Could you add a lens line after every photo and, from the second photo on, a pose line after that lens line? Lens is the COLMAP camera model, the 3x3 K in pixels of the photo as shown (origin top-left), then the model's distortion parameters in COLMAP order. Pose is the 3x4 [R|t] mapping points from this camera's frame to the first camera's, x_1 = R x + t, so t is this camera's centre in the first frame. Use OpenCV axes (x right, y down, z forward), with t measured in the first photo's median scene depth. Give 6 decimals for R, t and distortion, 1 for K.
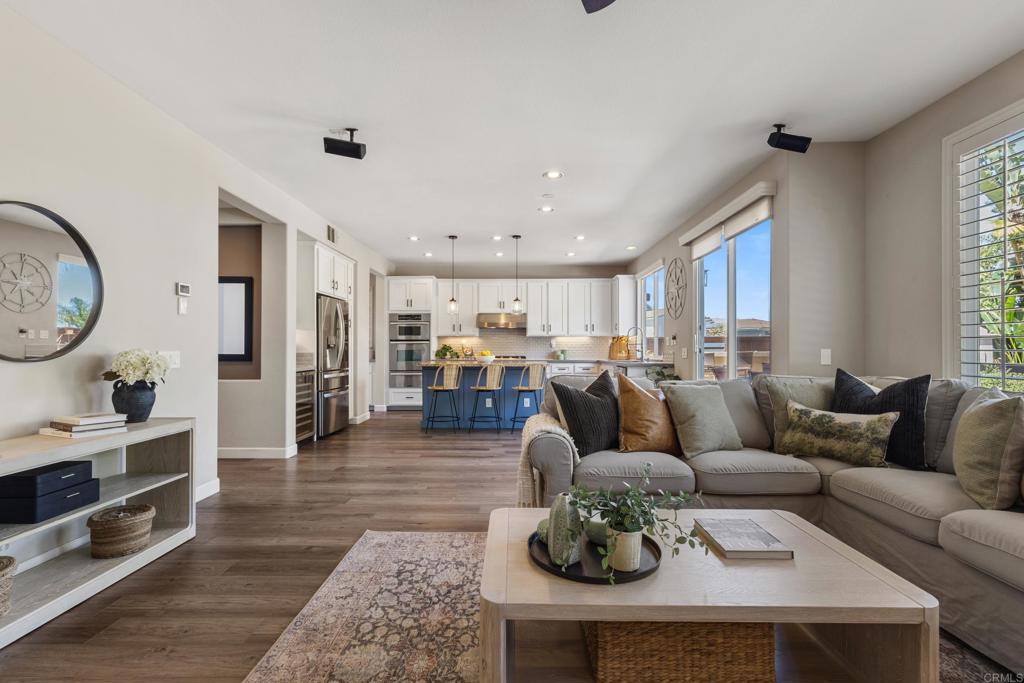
lens RADIAL K [[473.7, 0, 511.5], [0, 473.7, 347.5], [0, 0, 1]] dist [0.003120, 0.002175]
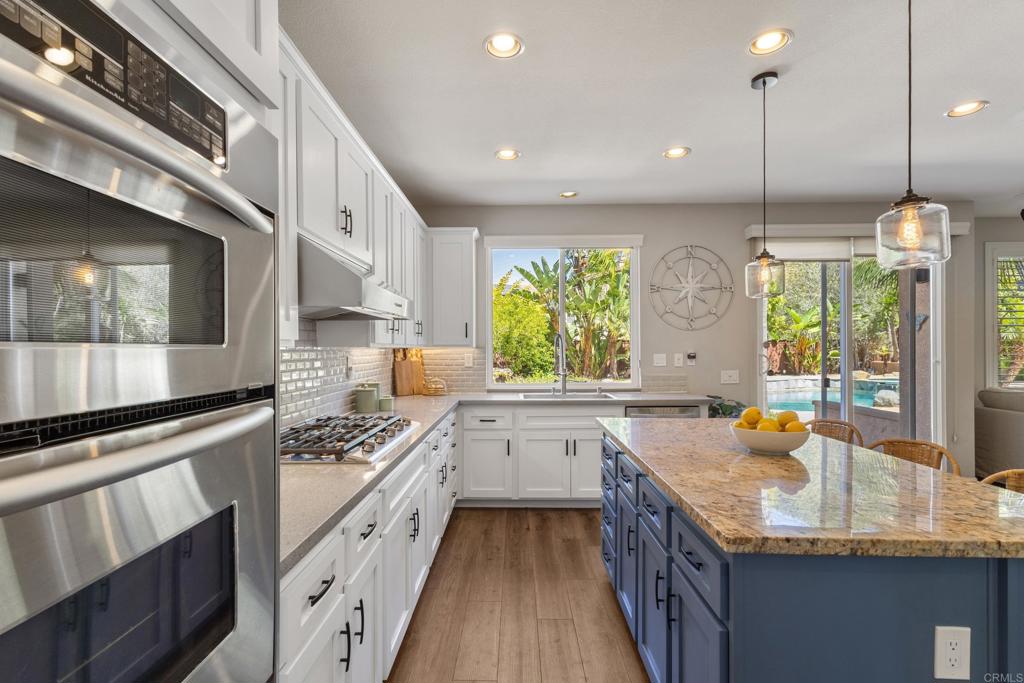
lens RADIAL K [[473.7, 0, 511.3], [0, 473.7, 349.7], [0, 0, 1]] dist [0.003120, 0.002175]
pose [[0.001783, -0.003239, 0.999993, -0.350108], [0.001418, 0.999994, 0.003236, -0.030421], [-0.999997, 0.001412, 0.001787, 1.190918]]
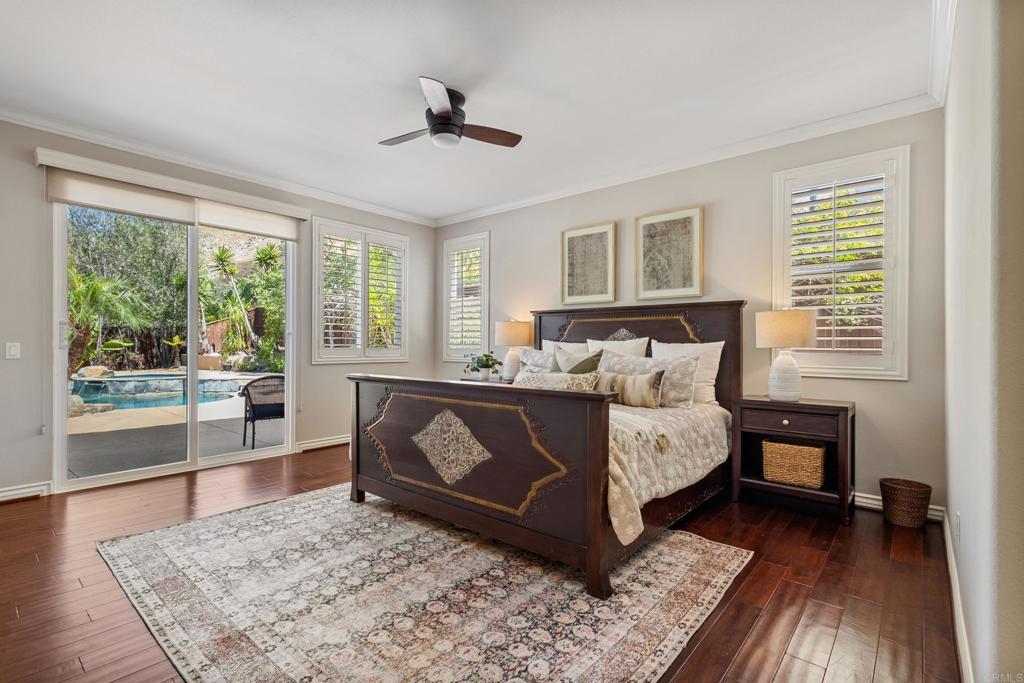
lens RADIAL K [[473.7, 0, 512.8], [0, 473.7, 344.4], [0, 0, 1]] dist [0.003120, 0.002175]
pose [[-0.767417, -0.002379, 0.641144, -0.392481], [-0.008578, 0.999942, -0.006558, 0.002879], [-0.641091, -0.010532, -0.767392, 0.922438]]
